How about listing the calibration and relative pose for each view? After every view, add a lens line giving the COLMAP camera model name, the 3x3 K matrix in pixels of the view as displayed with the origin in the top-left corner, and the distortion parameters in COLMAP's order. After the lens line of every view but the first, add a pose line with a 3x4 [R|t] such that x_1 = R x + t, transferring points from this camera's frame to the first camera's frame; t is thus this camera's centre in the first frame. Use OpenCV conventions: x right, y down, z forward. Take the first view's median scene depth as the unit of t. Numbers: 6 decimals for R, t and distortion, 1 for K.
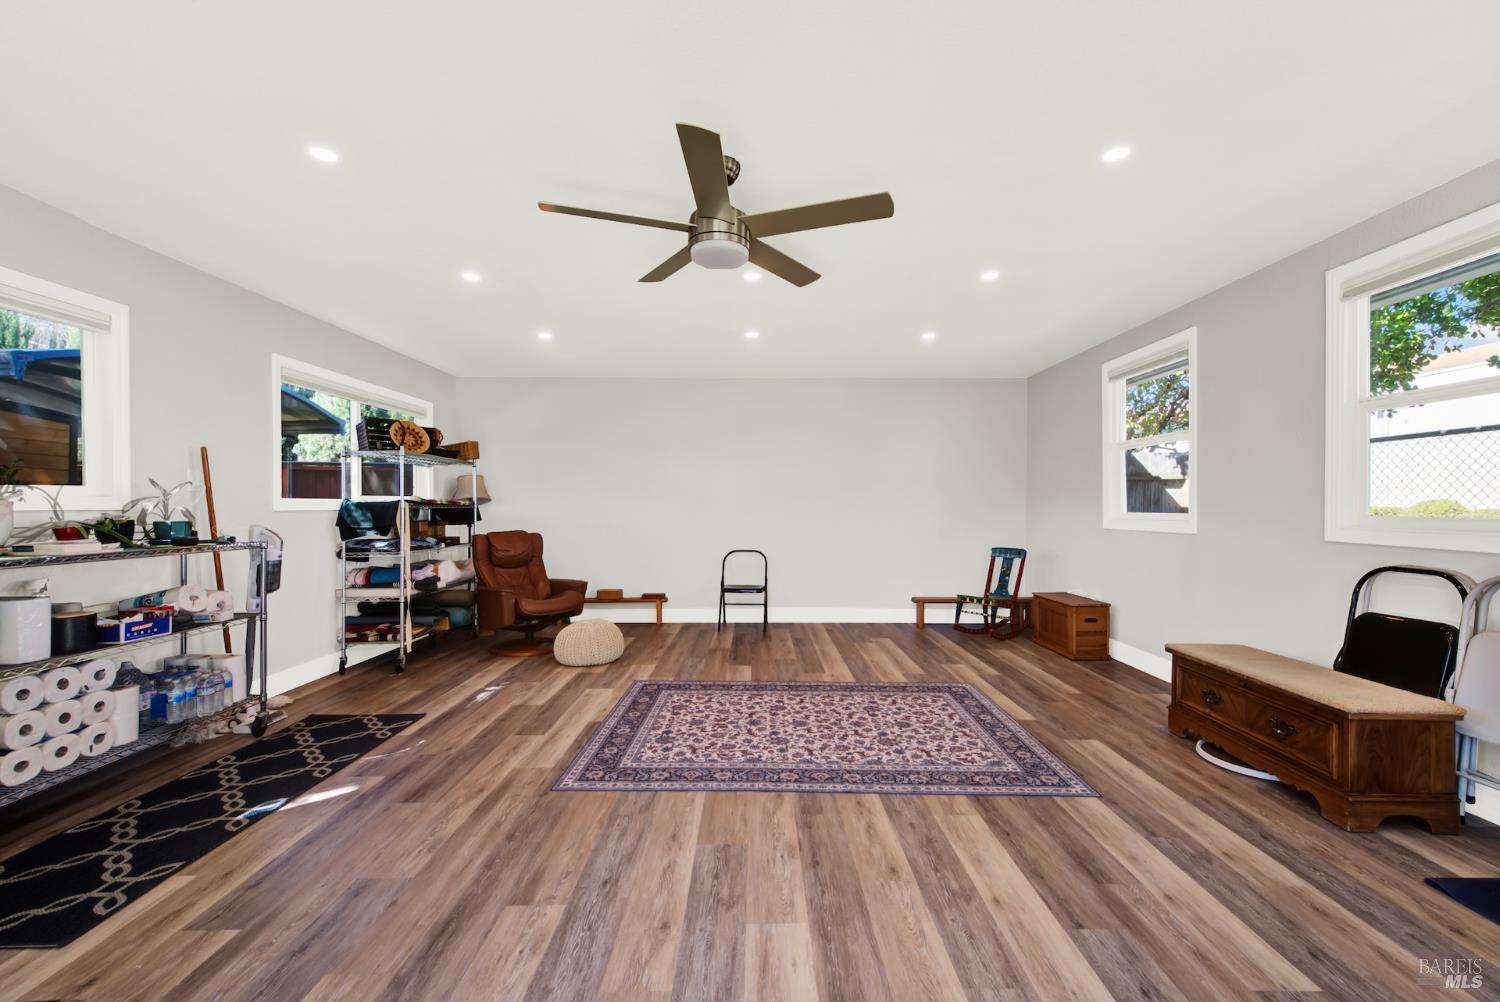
lens RADIAL K [[618.6, 0, 747.8], [0, 618.6, 505.2], [0, 0, 1]] dist [0.001286, -0.000083]
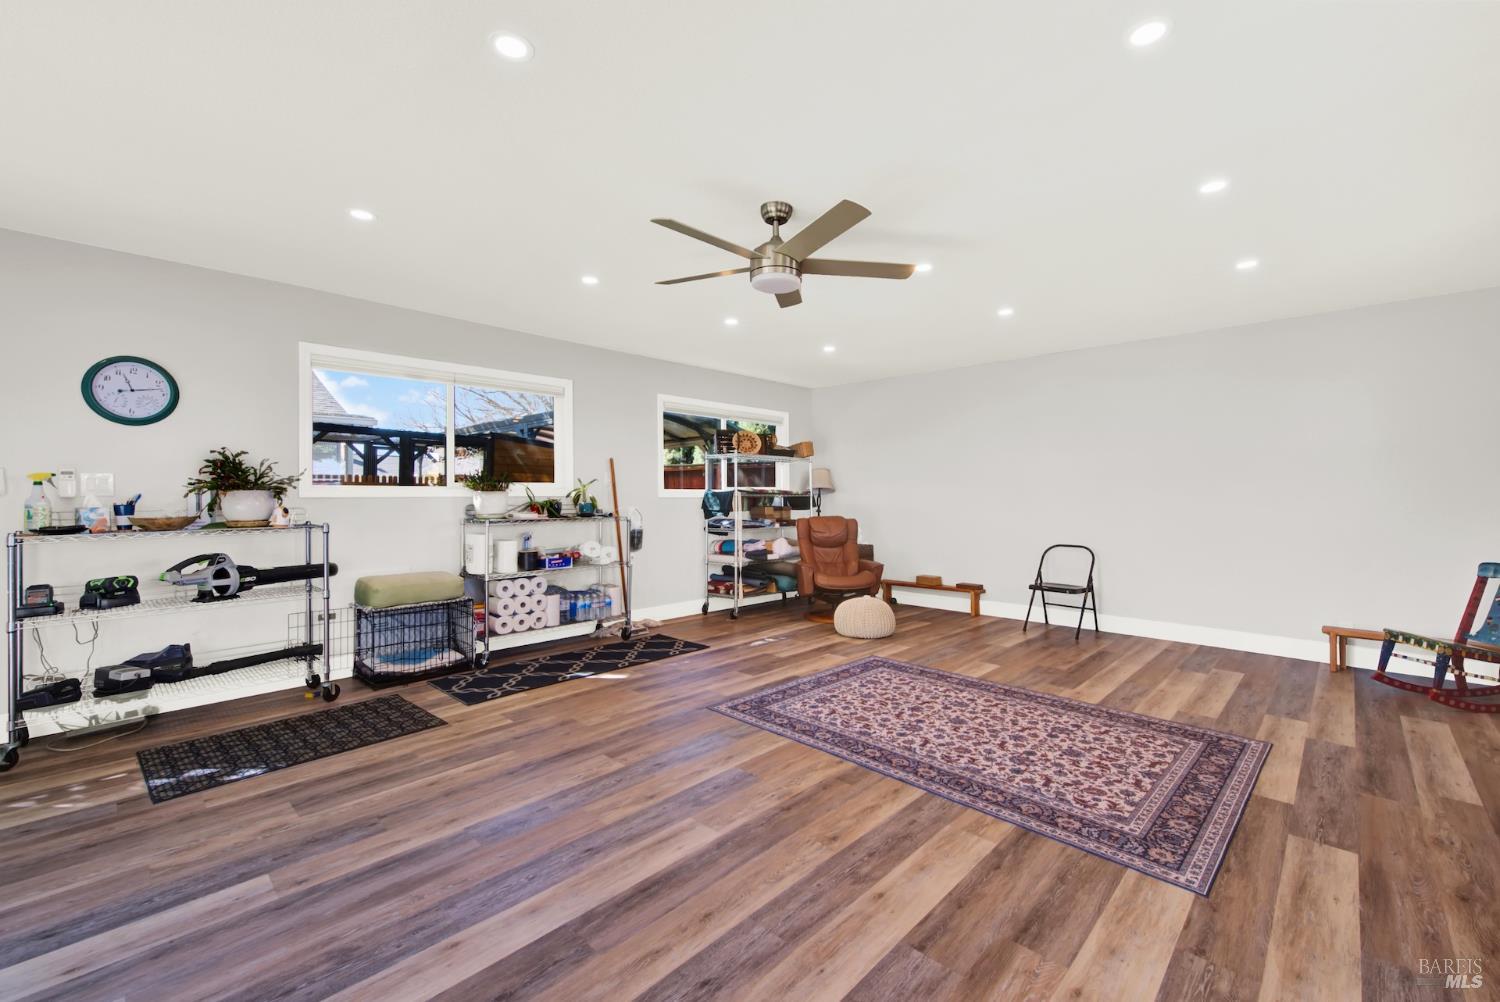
lens RADIAL K [[617.8, 0, 743.5], [0, 617.8, 485.5], [0, 0, 1]] dist [-0.002673, -0.000298]
pose [[0.717169, -0.009017, -0.696841, 0.534704], [-0.001478, 0.999894, -0.014460, 0.001552], [0.696897, 0.011401, 0.717080, 0.079343]]
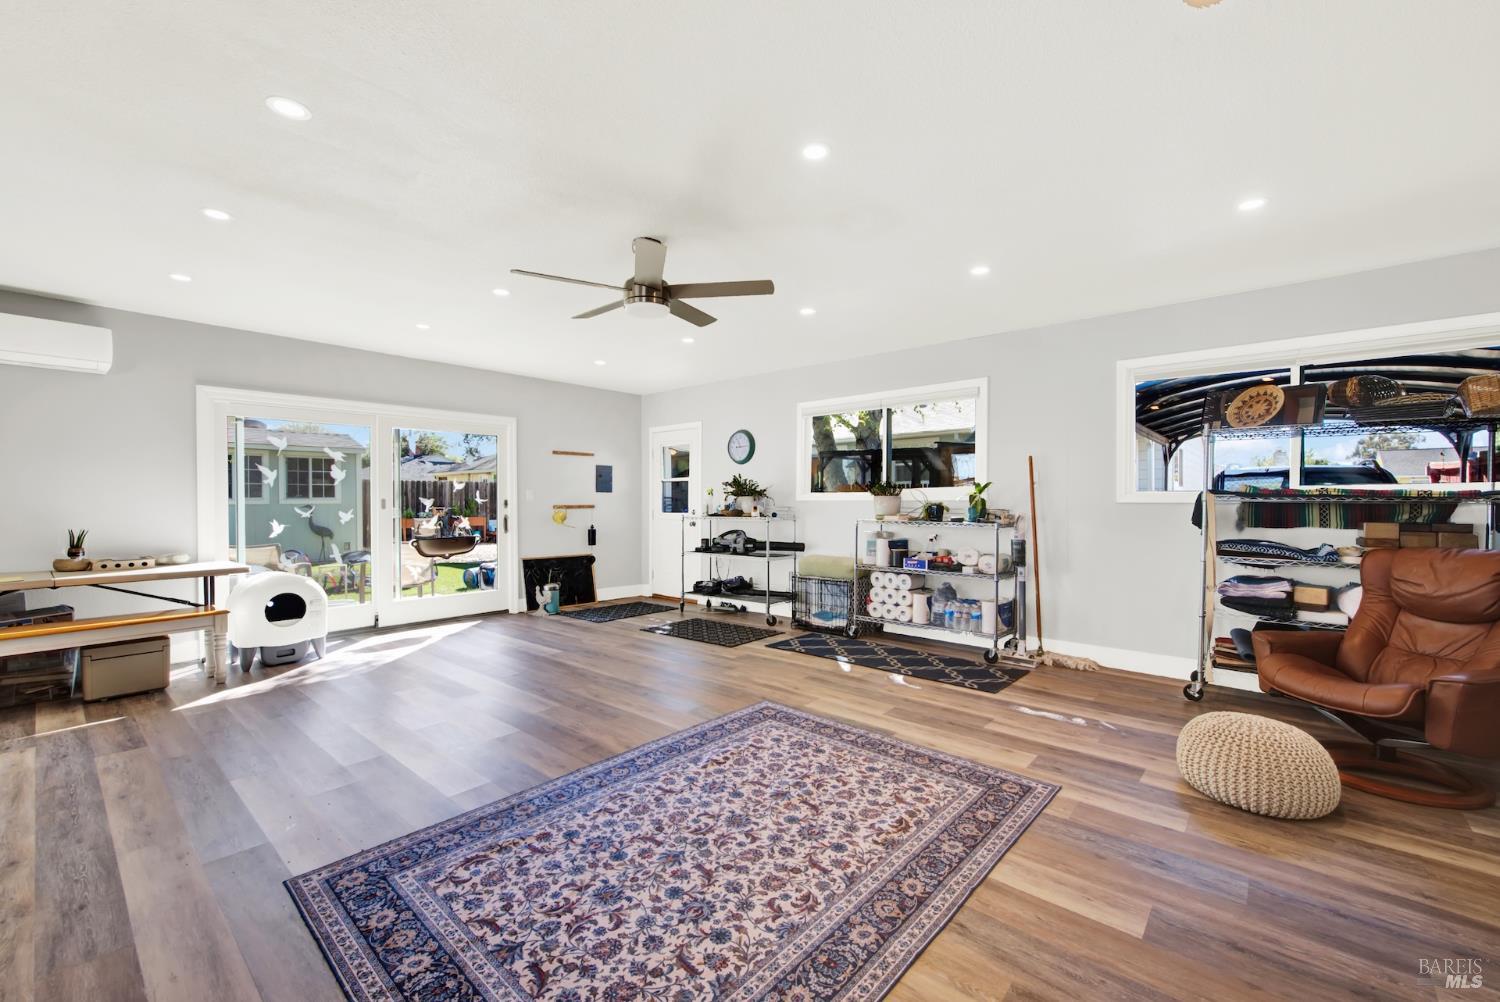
lens RADIAL K [[602.2, 0, 755.1], [0, 602.2, 502.6], [0, 0, 1]] dist [0.001073, -0.000690]
pose [[-0.641197, 0.006974, -0.767344, 0.593067], [-0.000004, 0.999959, 0.009091, 0.000718], [0.767376, 0.005832, -0.641171, 1.482454]]
